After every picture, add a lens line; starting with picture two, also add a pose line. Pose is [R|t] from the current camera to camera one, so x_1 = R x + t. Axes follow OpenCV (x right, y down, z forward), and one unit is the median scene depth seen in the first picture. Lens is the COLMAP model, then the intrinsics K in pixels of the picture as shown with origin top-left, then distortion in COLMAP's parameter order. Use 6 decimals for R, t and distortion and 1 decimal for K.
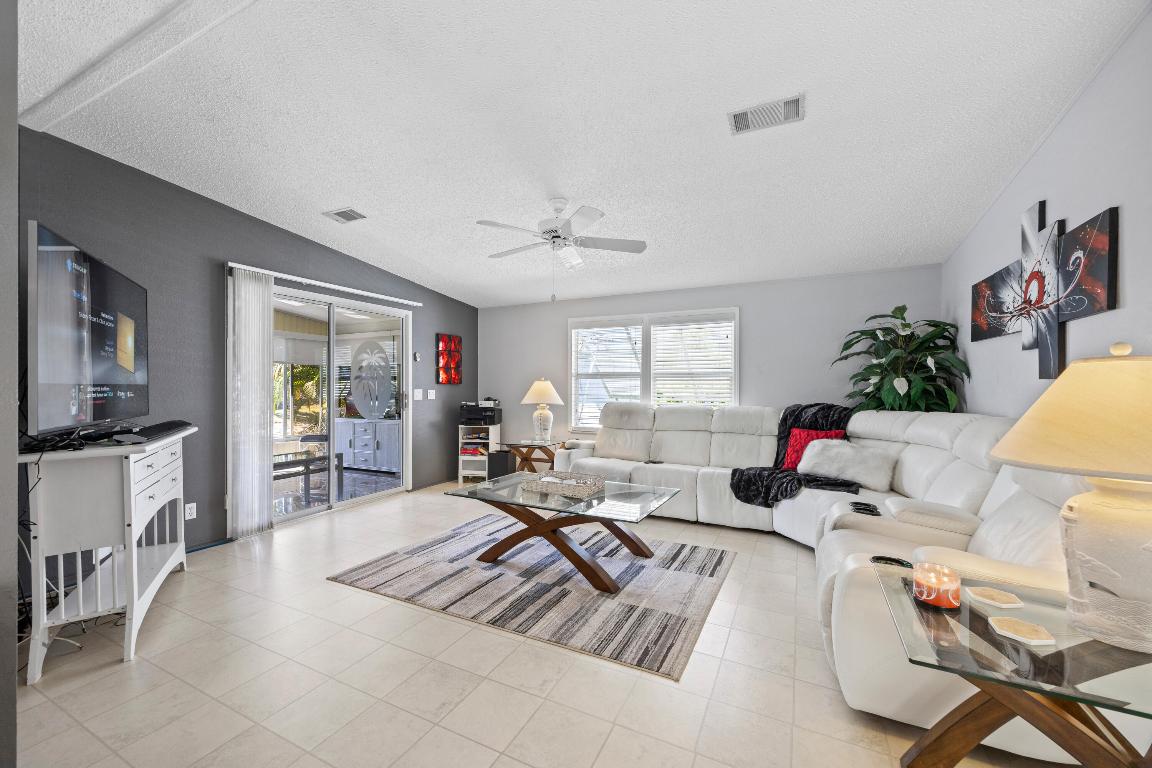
lens RADIAL K [[438.4, 0, 571.1], [0, 438.4, 388.4], [0, 0, 1]] dist [-0.001060, -0.000339]
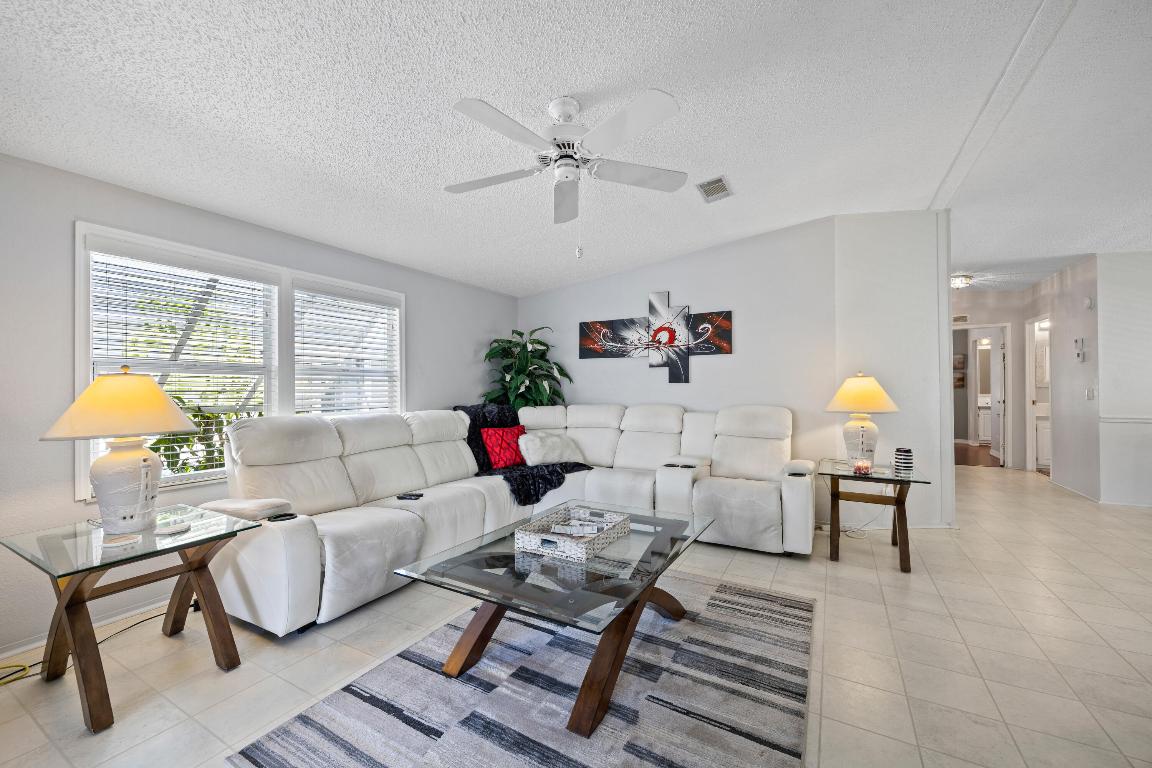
lens RADIAL K [[438.4, 0, 571.1], [0, 438.4, 388.4], [0, 0, 1]] dist [-0.001060, -0.000339]
pose [[0.082360, -0.000515, 0.996602, -0.878195], [0.008963, 0.999960, -0.000224, 0.000799], [-0.996562, 0.008951, 0.082362, 1.218773]]
